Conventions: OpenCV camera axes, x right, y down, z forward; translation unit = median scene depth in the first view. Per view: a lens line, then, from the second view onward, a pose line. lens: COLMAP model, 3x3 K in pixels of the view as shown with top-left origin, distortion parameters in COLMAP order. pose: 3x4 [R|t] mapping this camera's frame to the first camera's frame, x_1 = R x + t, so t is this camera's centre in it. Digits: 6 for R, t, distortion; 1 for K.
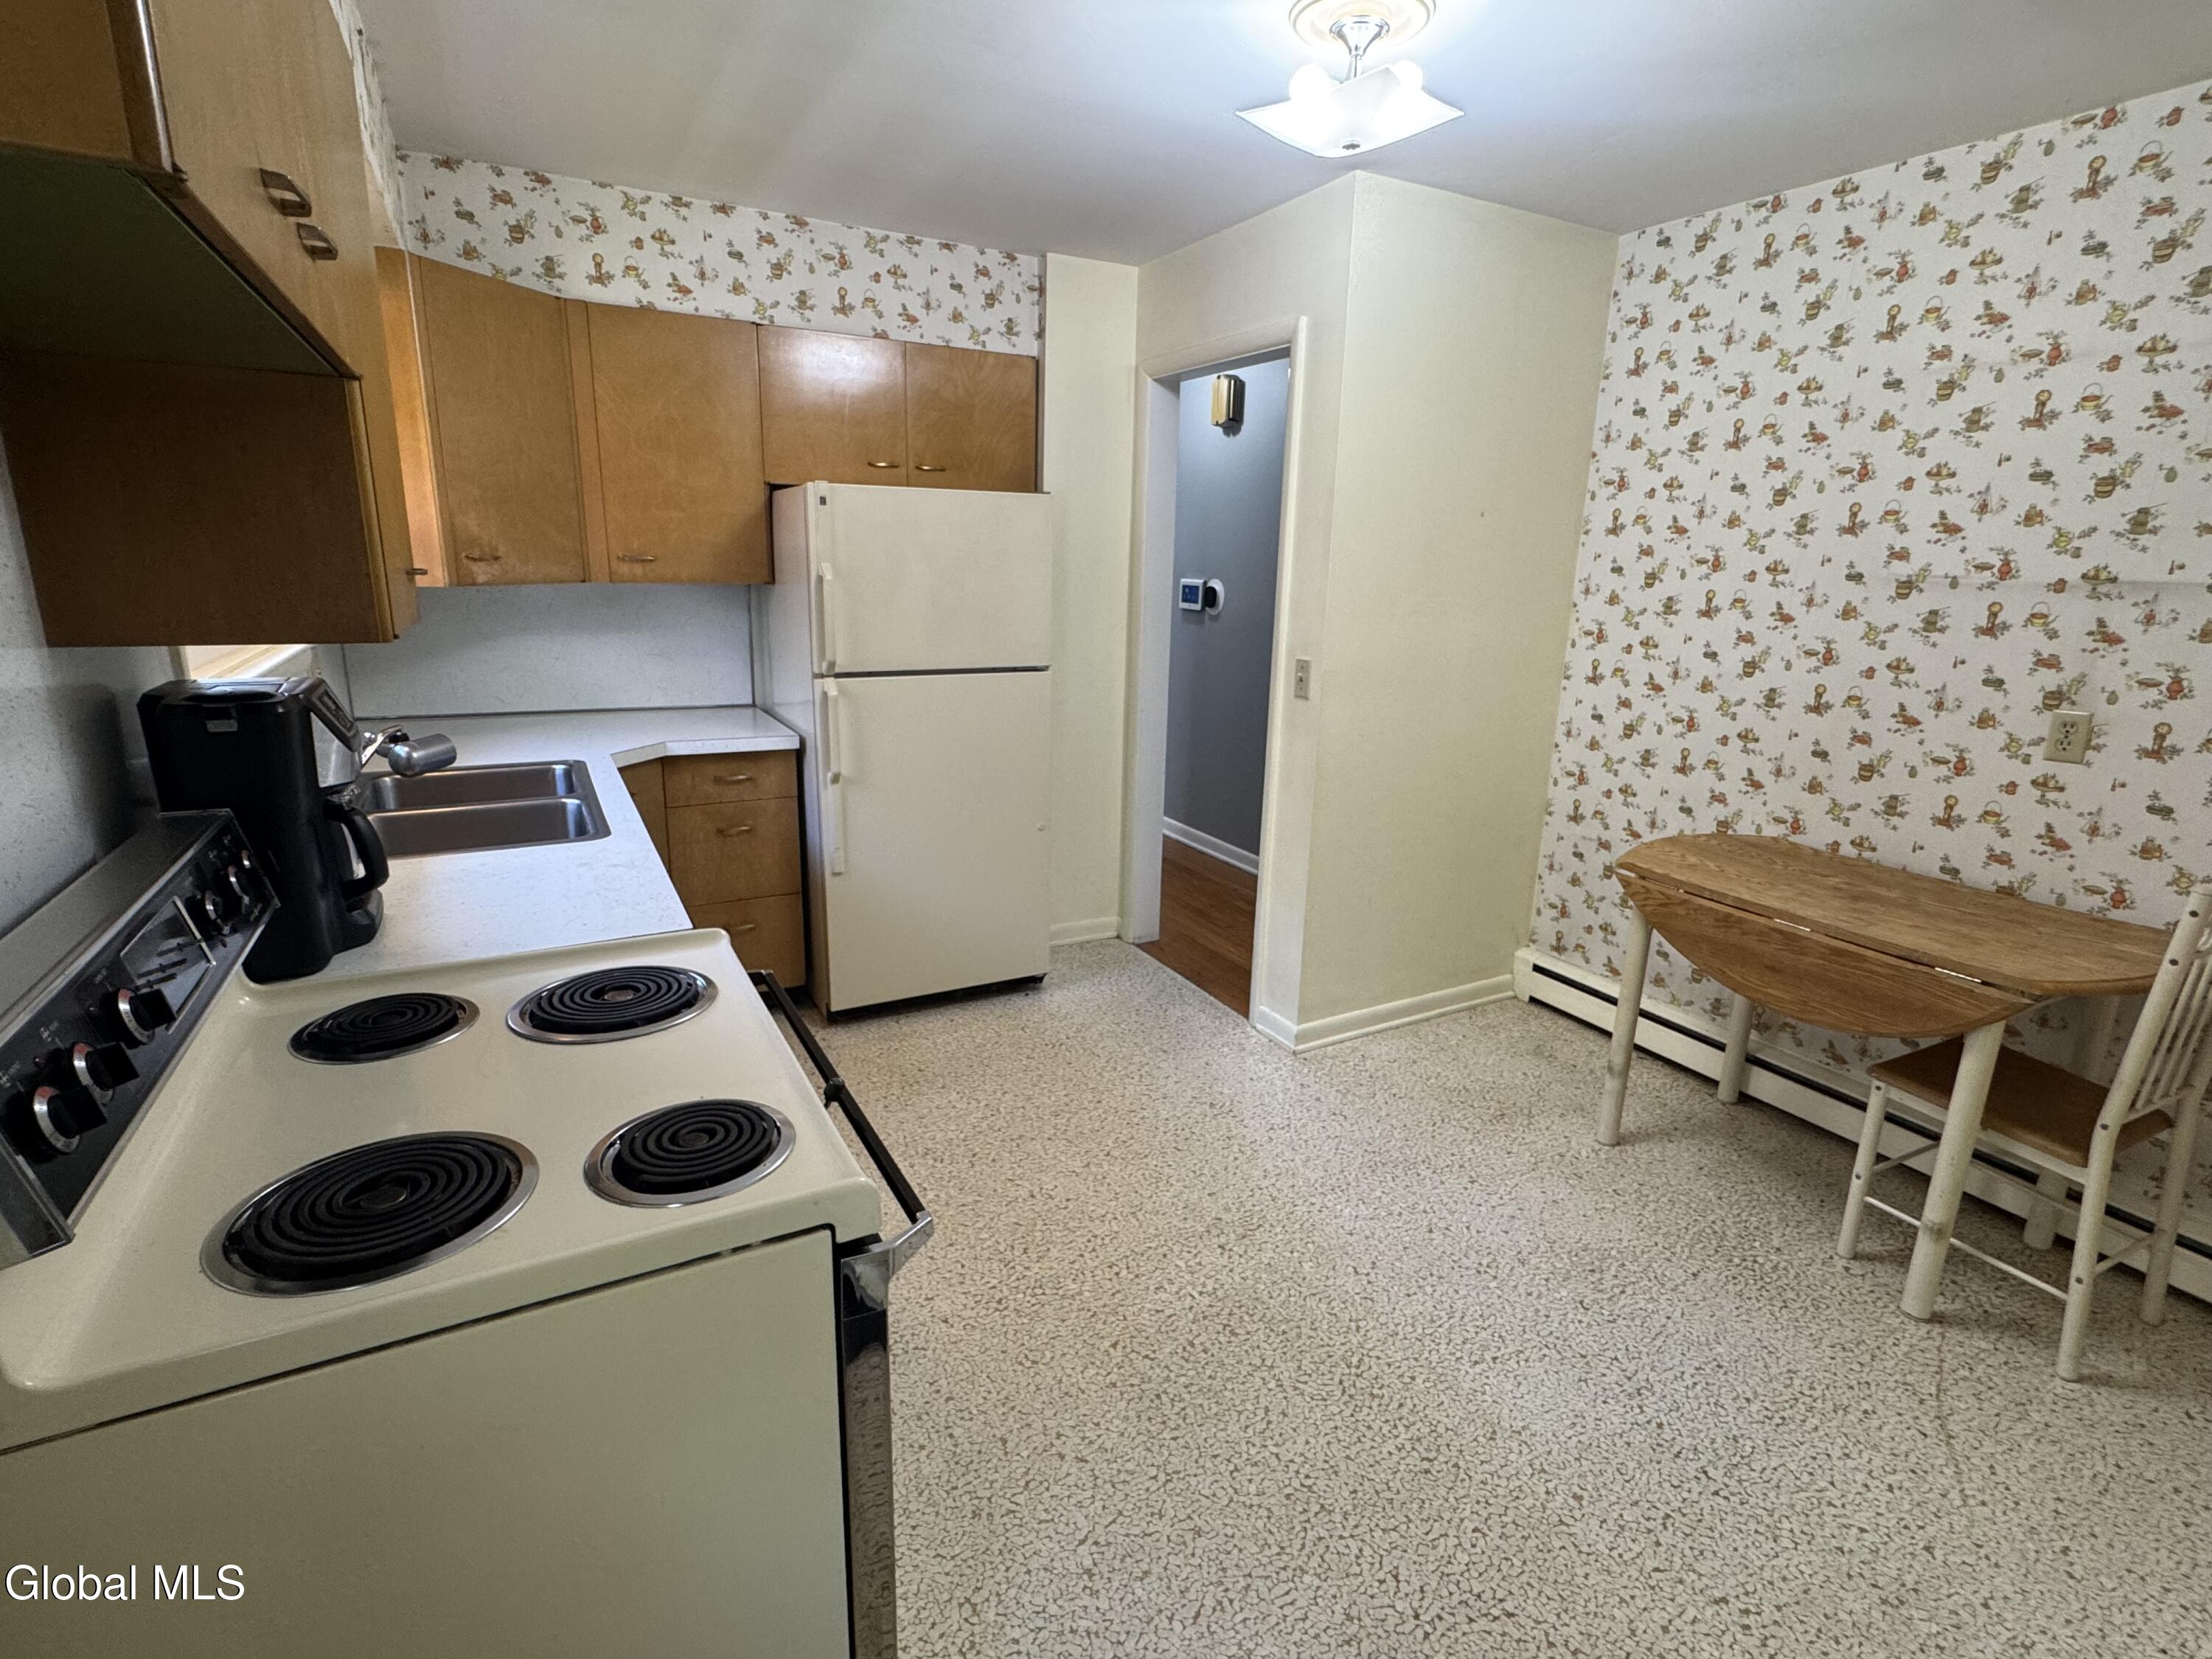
lens RADIAL K [[1062.0, 0, 1104.6], [0, 1062.0, 828.0], [0, 0, 1]] dist [-0.002920, -0.000124]
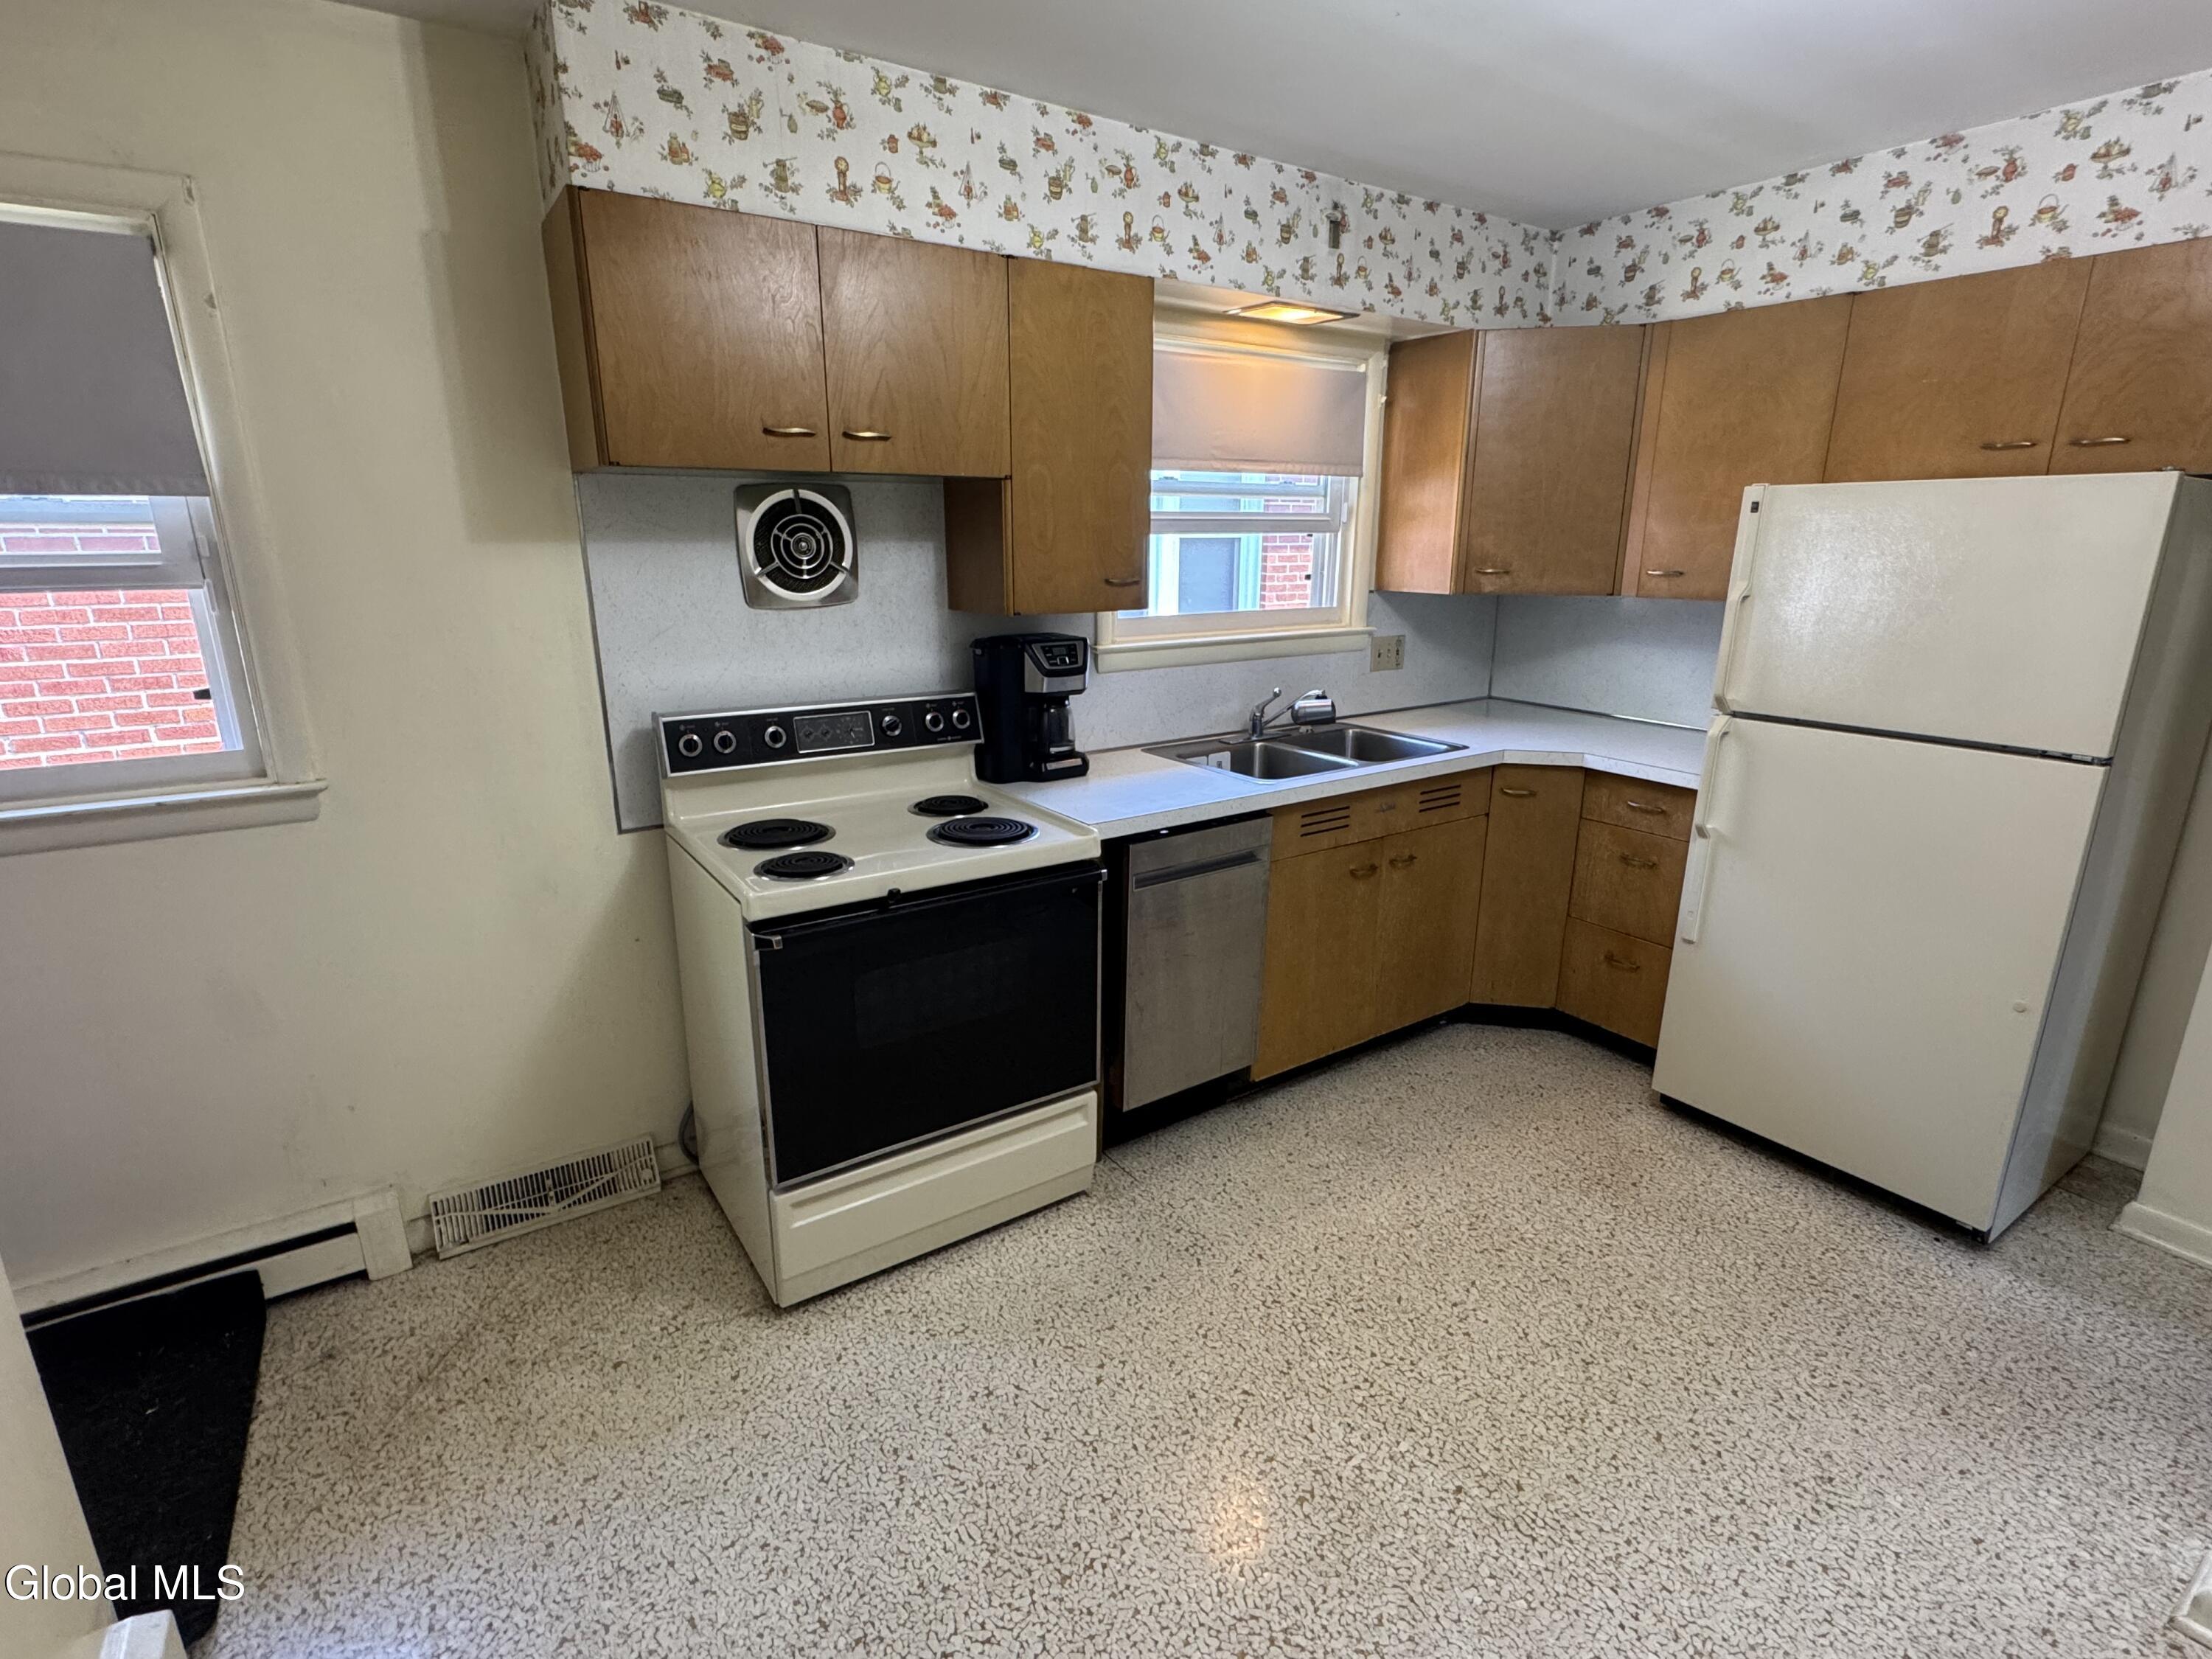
lens RADIAL K [[1062.0, 0, 1101.8], [0, 1062.0, 831.1], [0, 0, 1]] dist [-0.002920, -0.000124]
pose [[0.093487, 0.242202, -0.965711, 0.630272], [-0.248640, 0.944905, 0.212914, -0.130171], [0.964074, 0.220209, 0.148558, 0.486752]]
